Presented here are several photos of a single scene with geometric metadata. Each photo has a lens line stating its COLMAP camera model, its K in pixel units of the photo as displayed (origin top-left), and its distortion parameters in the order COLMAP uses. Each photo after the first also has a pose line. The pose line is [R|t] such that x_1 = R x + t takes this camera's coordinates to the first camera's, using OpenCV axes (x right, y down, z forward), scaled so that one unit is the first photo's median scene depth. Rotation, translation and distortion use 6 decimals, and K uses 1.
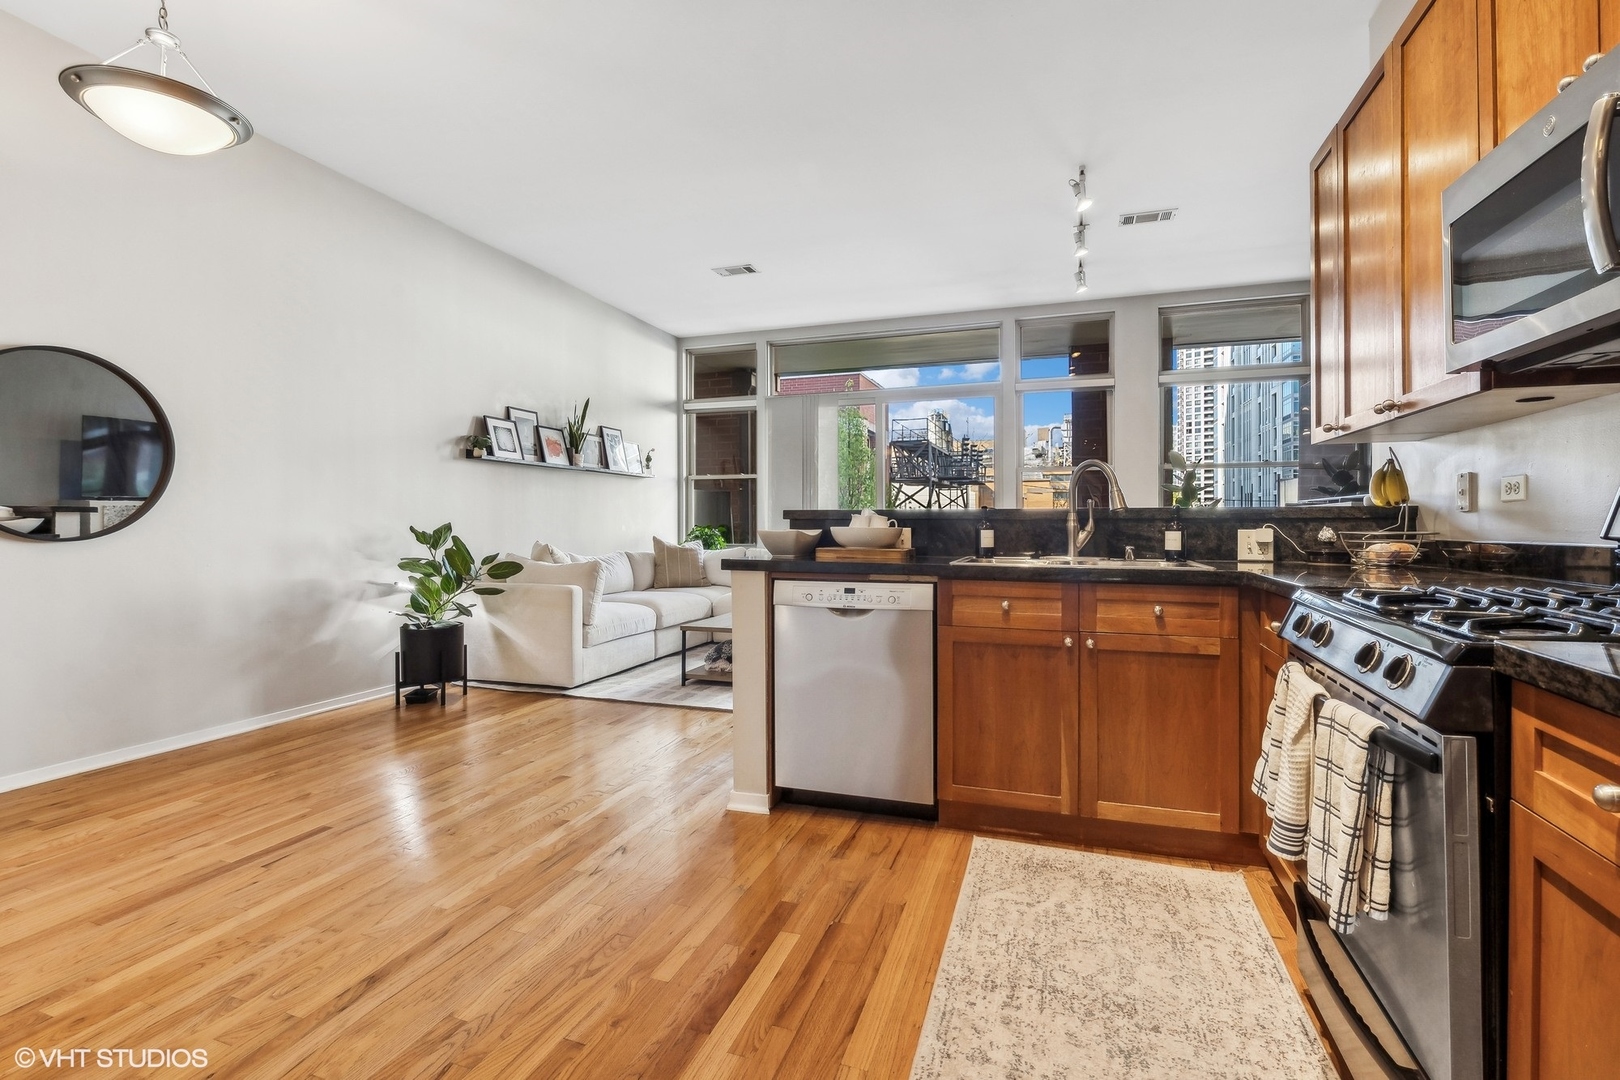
lens RADIAL K [[742.1, 0, 800.5], [0, 742.1, 526.8], [0, 0, 1]] dist [-0.002747, -0.000448]
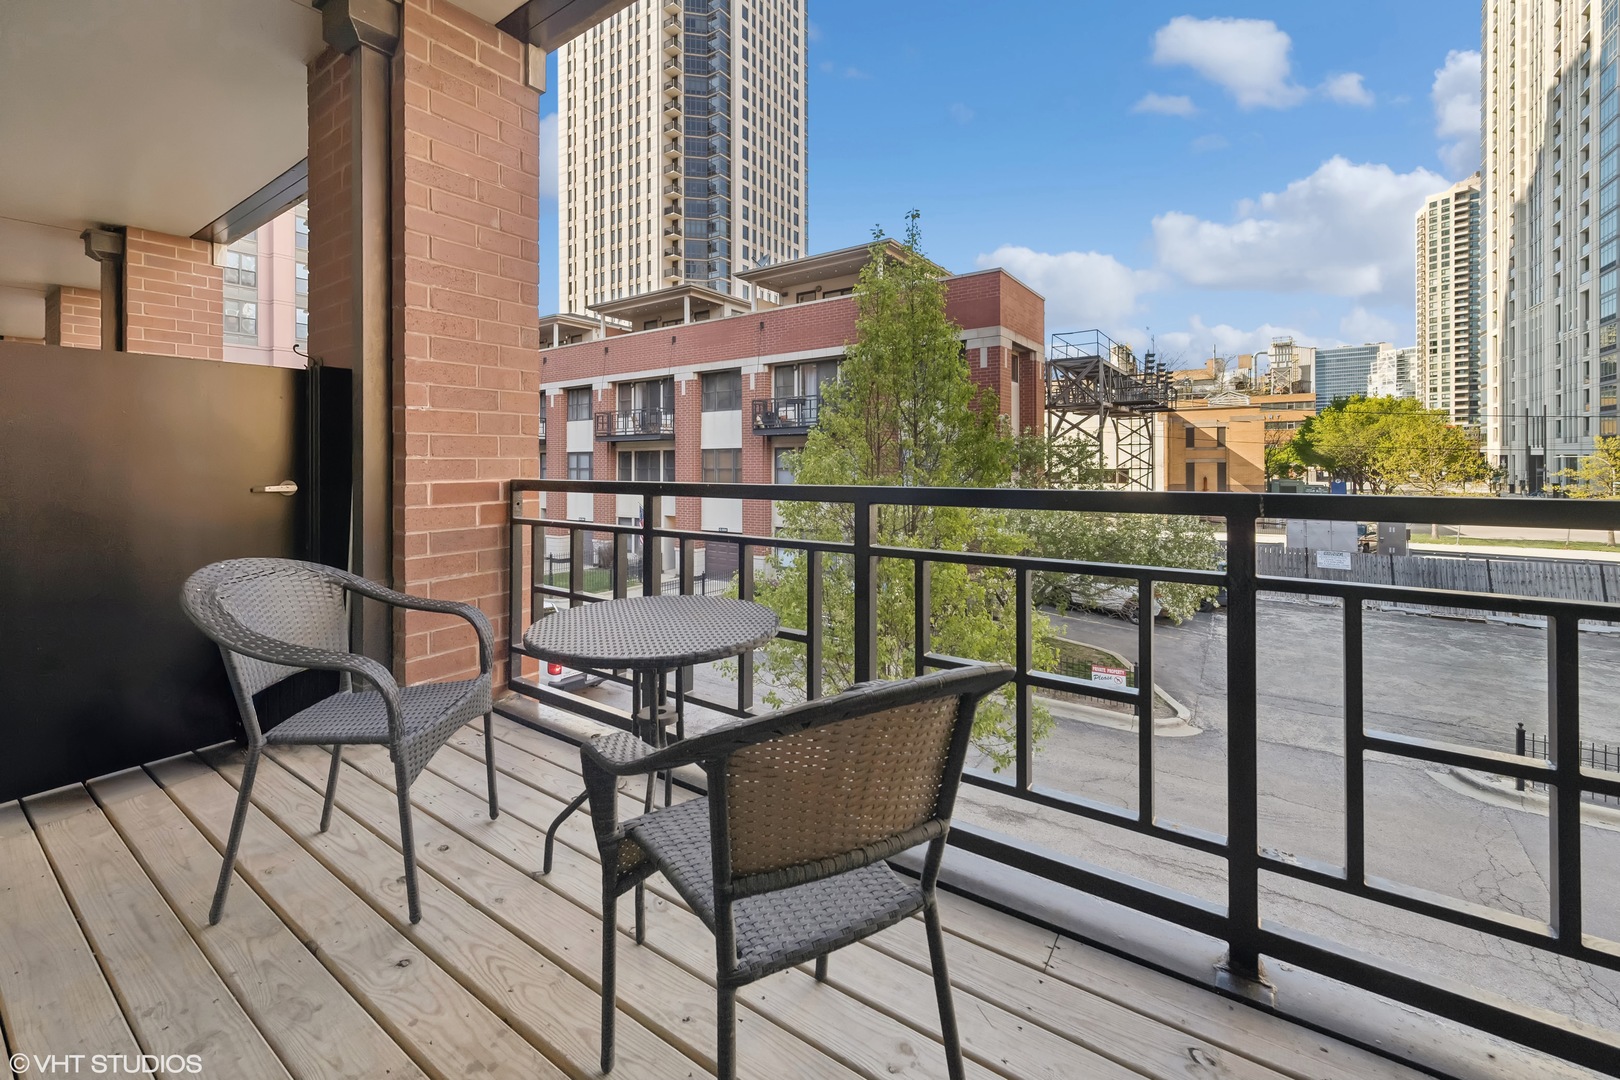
lens RADIAL K [[658.9, 0, 781.0], [0, 658.9, 463.4], [0, 0, 1]] dist [-0.003882, 0.000543]
pose [[0.956345, -0.008368, -0.292120, 0.505409], [0.008398, 0.999964, -0.001149, -0.007716], [0.292120, -0.001355, 0.956381, 2.108926]]
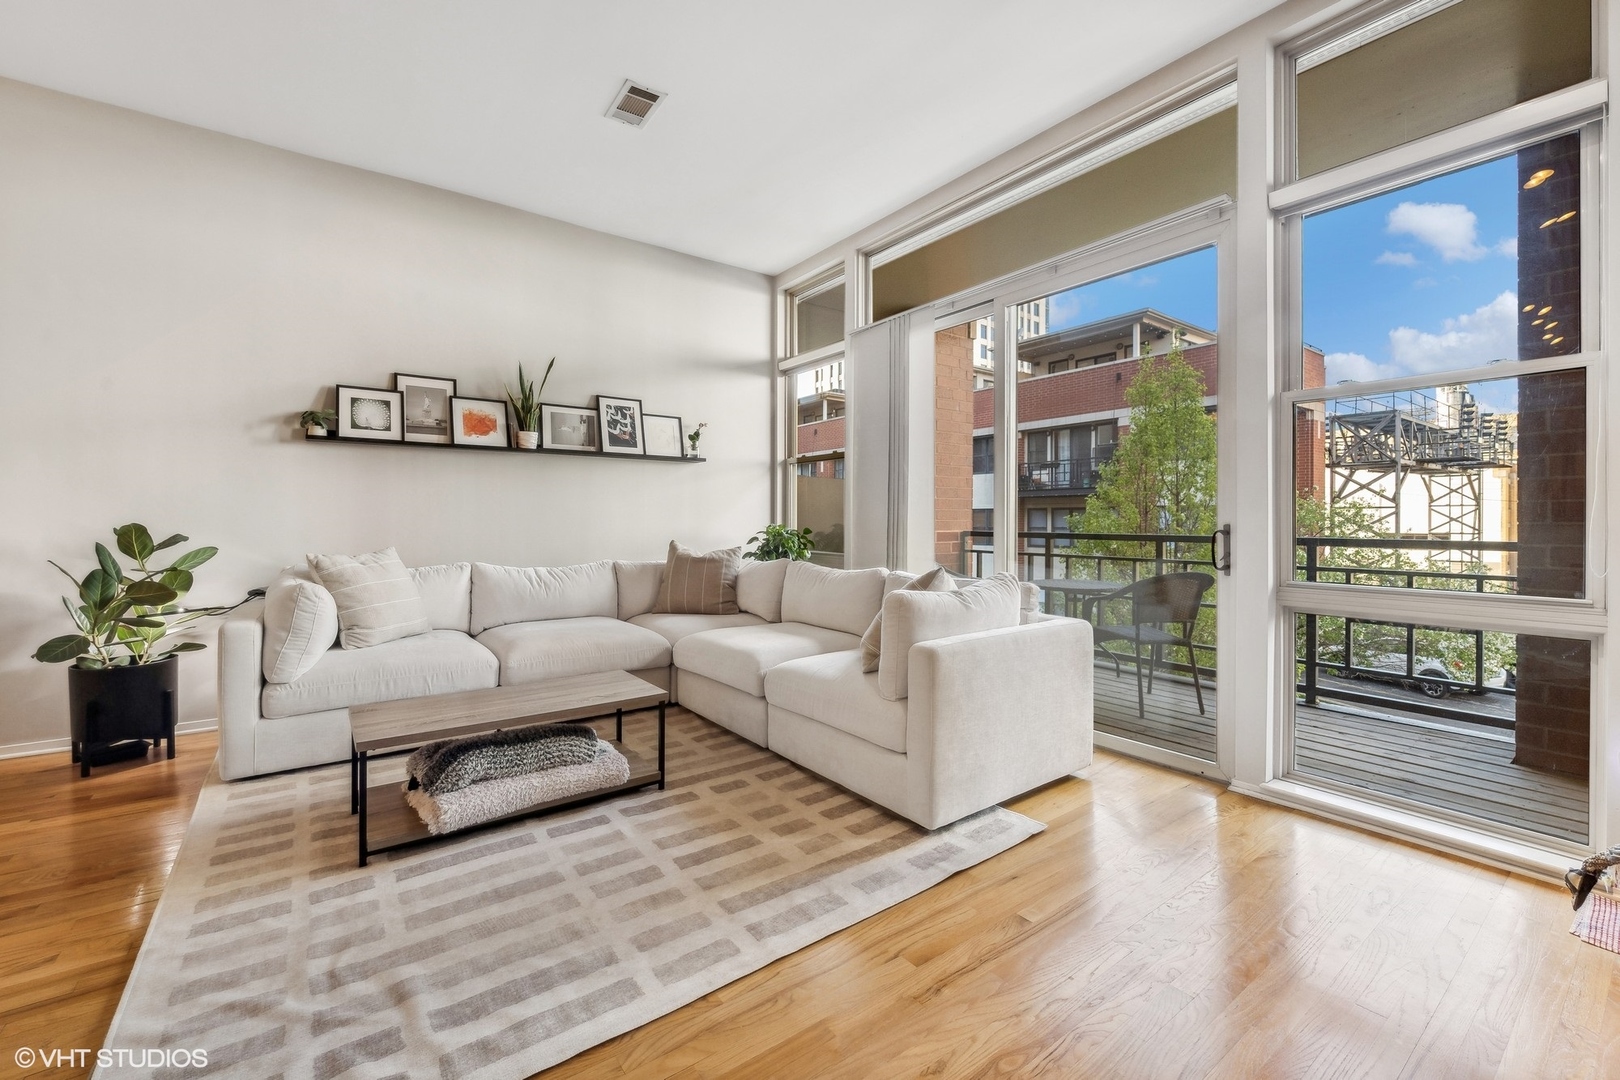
lens RADIAL K [[658.9, 0, 799.7], [0, 658.9, 524.1], [0, 0, 1]] dist [-0.003882, 0.000543]
pose [[0.821893, 0.006114, -0.569609, 0.571273], [-0.004558, 0.999981, 0.004157, -0.014183], [0.569623, -0.000821, 0.821906, 1.106765]]
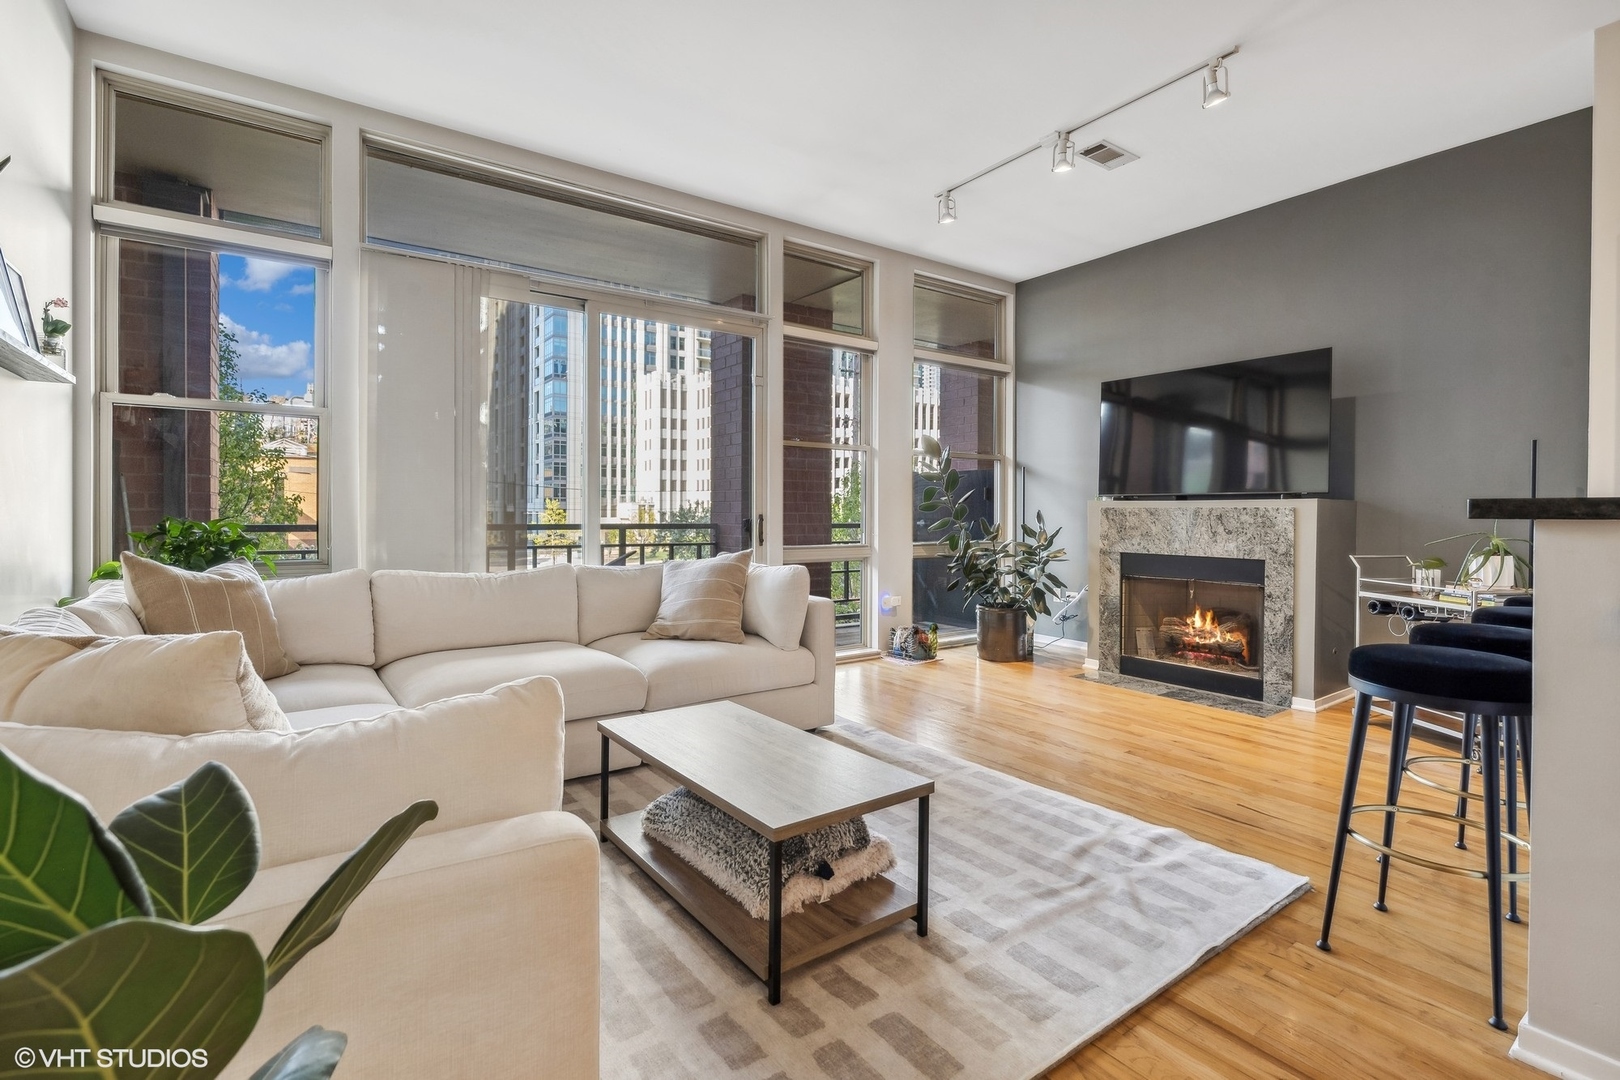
lens RADIAL K [[742.1, 0, 803.6], [0, 742.1, 526.1], [0, 0, 1]] dist [-0.002747, -0.000448]
pose [[0.584066, -0.011459, 0.811625, -0.605043], [-0.003097, 0.999862, 0.016345, -0.013913], [-0.811700, -0.012061, 0.583950, 1.123312]]
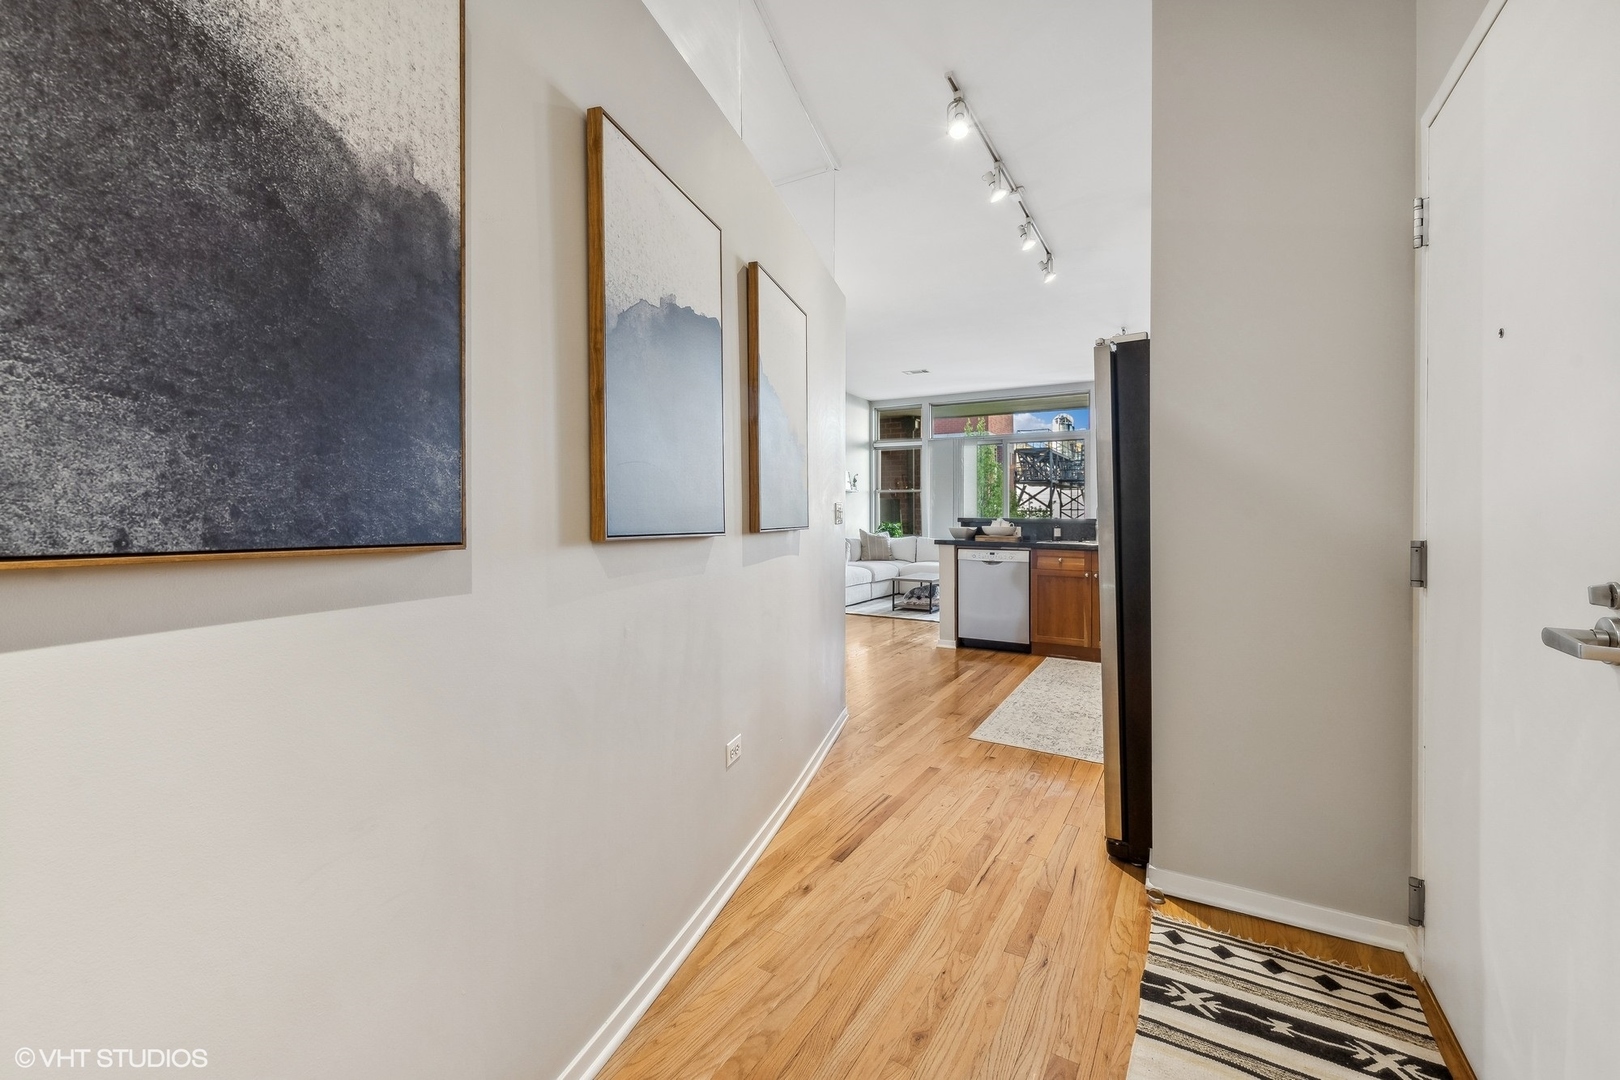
lens RADIAL K [[658.9, 0, 784.8], [0, 658.9, 510.9], [0, 0, 1]] dist [-0.003882, 0.000543]
pose [[0.976614, 0.004653, -0.214948, -0.099205], [-0.007737, 0.999879, -0.013505, -0.012522], [0.214859, 0.014852, 0.976532, -0.920573]]
